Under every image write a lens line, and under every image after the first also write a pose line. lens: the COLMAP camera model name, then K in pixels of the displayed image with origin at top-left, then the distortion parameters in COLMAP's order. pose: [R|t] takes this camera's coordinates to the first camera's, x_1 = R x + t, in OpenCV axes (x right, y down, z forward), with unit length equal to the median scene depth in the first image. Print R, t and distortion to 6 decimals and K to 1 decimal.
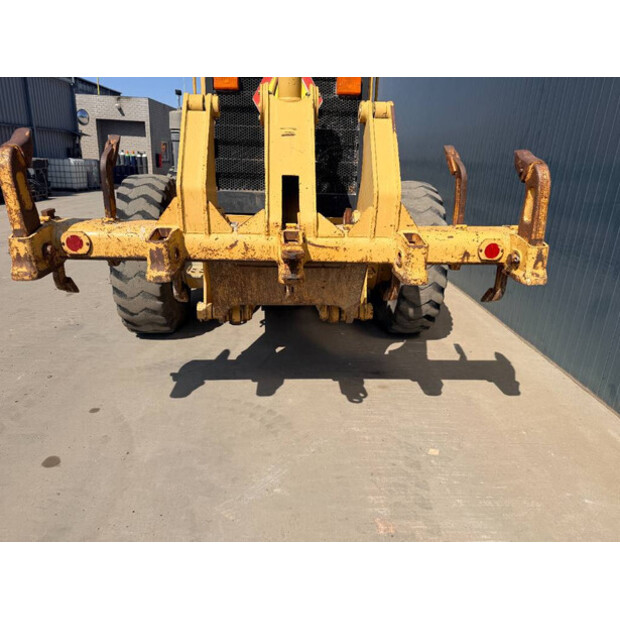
lens RADIAL K [[439.0, 0, 311.0], [0, 439.0, 307.5], [0, 0, 1]] dist [0.088113, -0.129041]
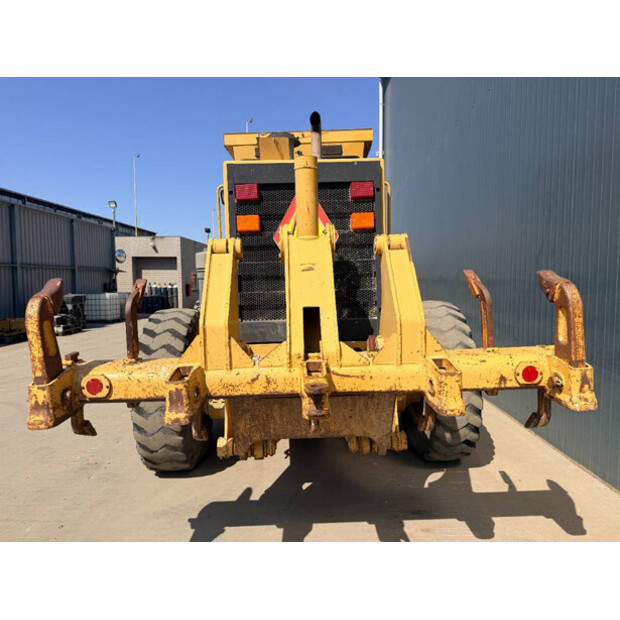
lens RADIAL K [[438.7, 0, 310.0], [0, 438.7, 310.0], [0, 0, 1]] dist [0.098574, -0.143469]
pose [[0.997414, -0.052553, -0.049035, -0.000446], [0.038466, 0.966576, -0.253479, -0.036087], [0.060717, 0.250937, 0.966097, 0.033564]]
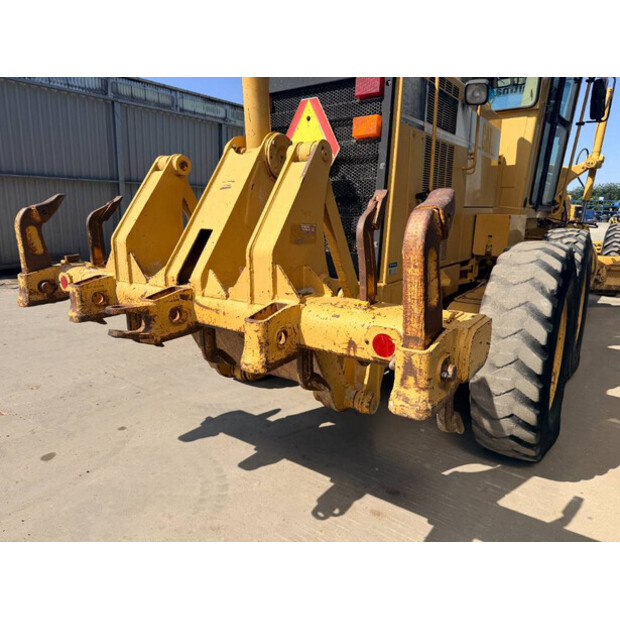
lens RADIAL K [[443.3, 0, 307.3], [0, 443.3, 302.4], [0, 0, 1]] dist [0.046370, -0.055196]
pose [[0.765071, 0.104156, -0.635466, 0.684778], [-0.190569, 0.979251, -0.068932, -0.117234], [0.615101, 0.173838, 0.769045, 0.416480]]
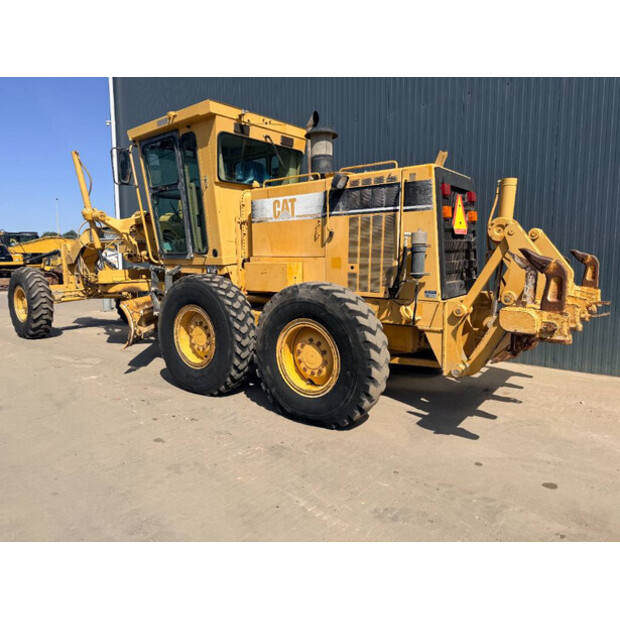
lens RADIAL K [[449.3, 0, 310.0], [0, 449.3, 310.0], [0, 0, 1]] dist [0.083329, -0.064199]
pose [[0.651466, -0.141749, 0.745318, -1.983513], [0.280674, 0.957721, -0.063186, -0.268867], [-0.704850, 0.250355, 0.663708, 0.457740]]
